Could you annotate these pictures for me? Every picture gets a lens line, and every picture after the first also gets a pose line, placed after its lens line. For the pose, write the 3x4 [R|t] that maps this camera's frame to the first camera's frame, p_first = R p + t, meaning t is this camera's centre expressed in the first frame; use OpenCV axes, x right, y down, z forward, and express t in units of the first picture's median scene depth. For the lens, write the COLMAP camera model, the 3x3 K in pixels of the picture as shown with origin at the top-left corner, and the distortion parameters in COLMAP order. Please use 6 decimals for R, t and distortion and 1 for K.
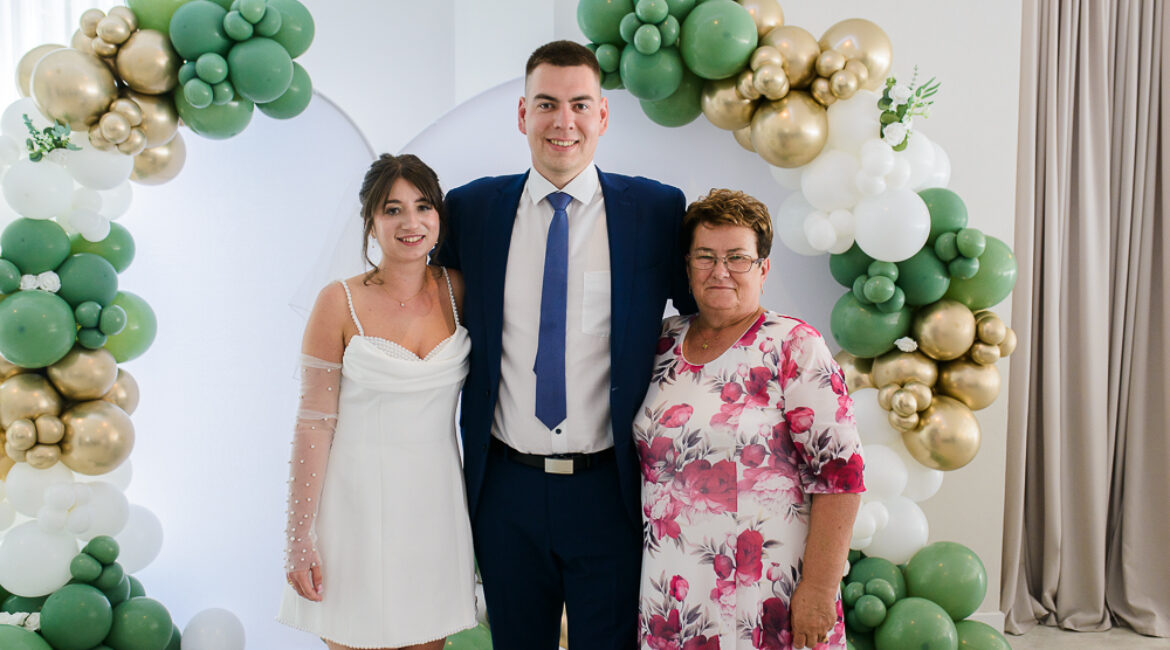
lens RADIAL K [[1137.0, 0, 582.3], [0, 1137.0, 326.9], [0, 0, 1]] dist [-0.017009, 0.032400]
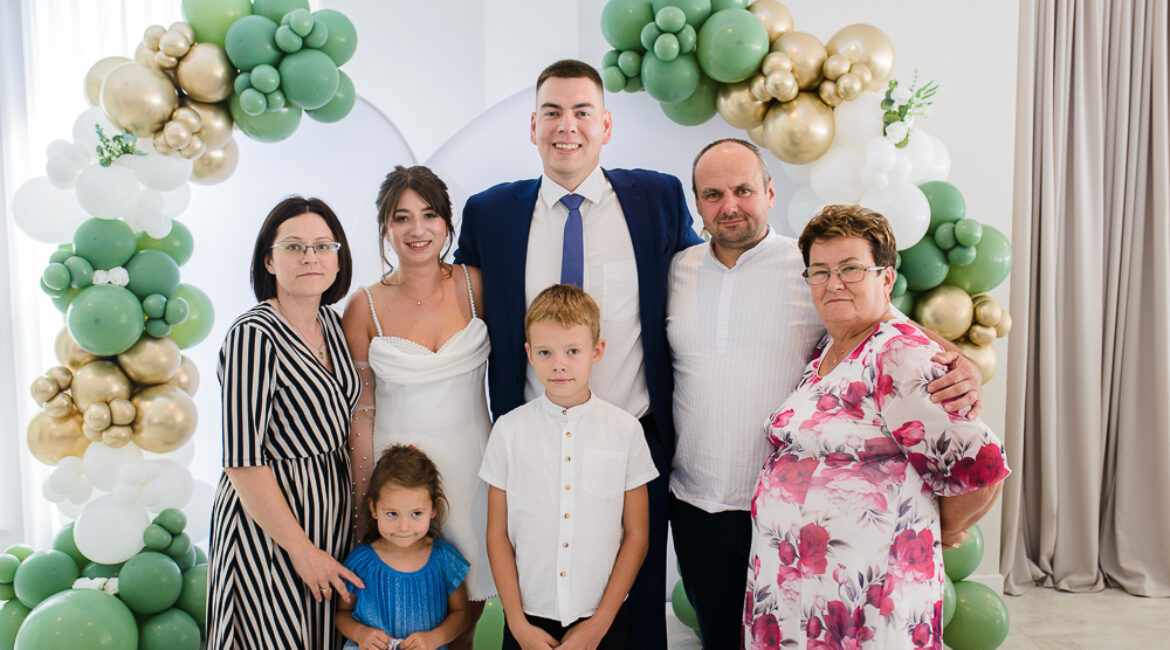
lens RADIAL K [[1148.5, 0, 580.8], [0, 1148.5, 328.2], [0, 0, 1]] dist [-0.011056, 0.018169]
pose [[0.999853, -0.008722, -0.014747, -0.010134], [0.009082, 0.999658, 0.024524, -0.013081], [0.014528, -0.024654, 0.999590, -0.096289]]
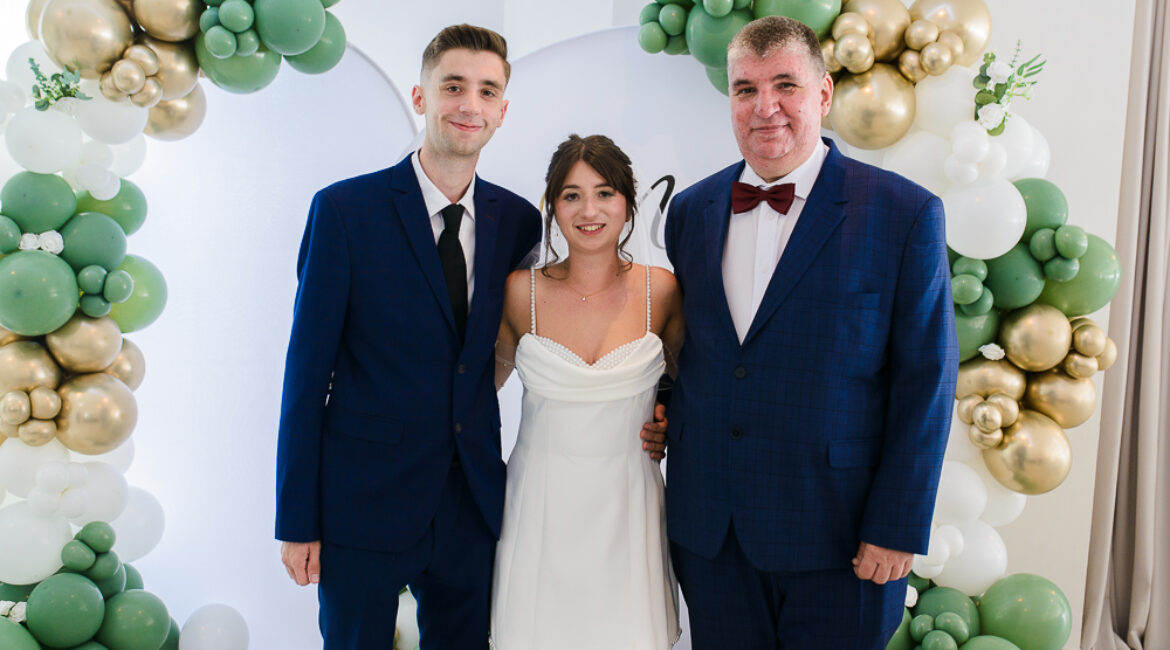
lens RADIAL K [[1189.9, 0, 587.4], [0, 1189.9, 308.2], [0, 0, 1]] dist [-0.014922, 0.028216]
pose [[0.998554, 0.043391, -0.031739, -0.005144], [-0.043199, 0.999044, 0.006707, -0.011619], [0.032000, -0.005326, 0.999474, 0.055197]]
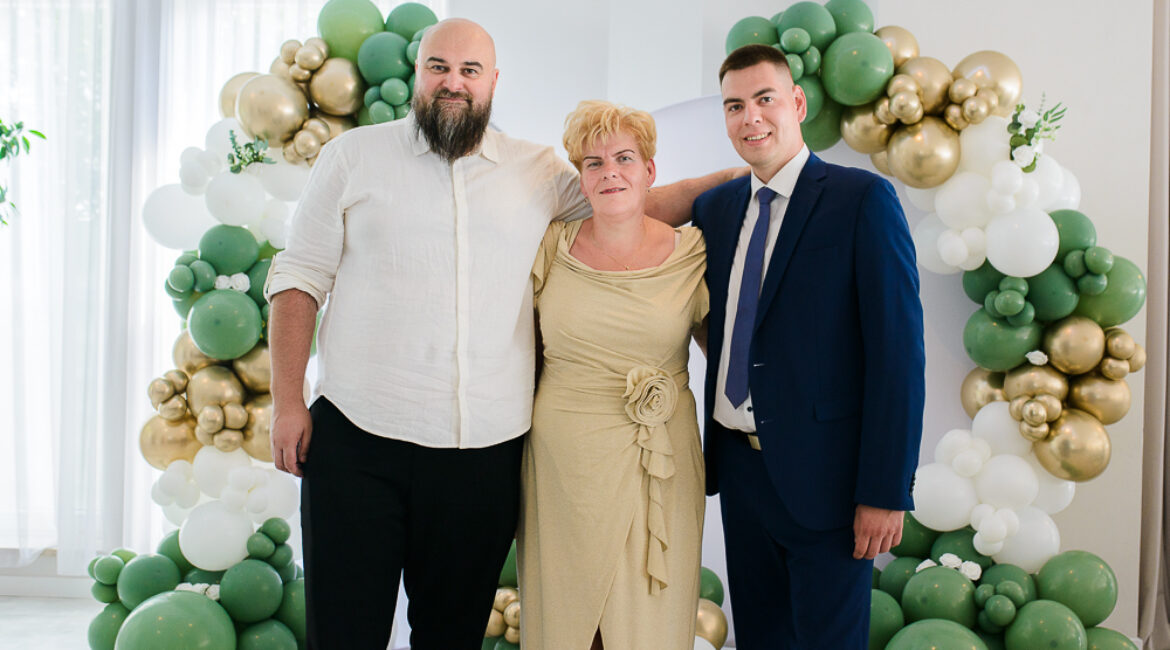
lens RADIAL K [[1231.7, 0, 618.0], [0, 1231.7, 317.5], [0, 0, 1]] dist [-0.008352, 0.002369]
pose [[0.996935, 0.018821, -0.075939, -0.012963], [-0.024821, 0.996577, -0.078850, 0.079047], [0.074195, 0.080493, 0.993990, -0.157361]]
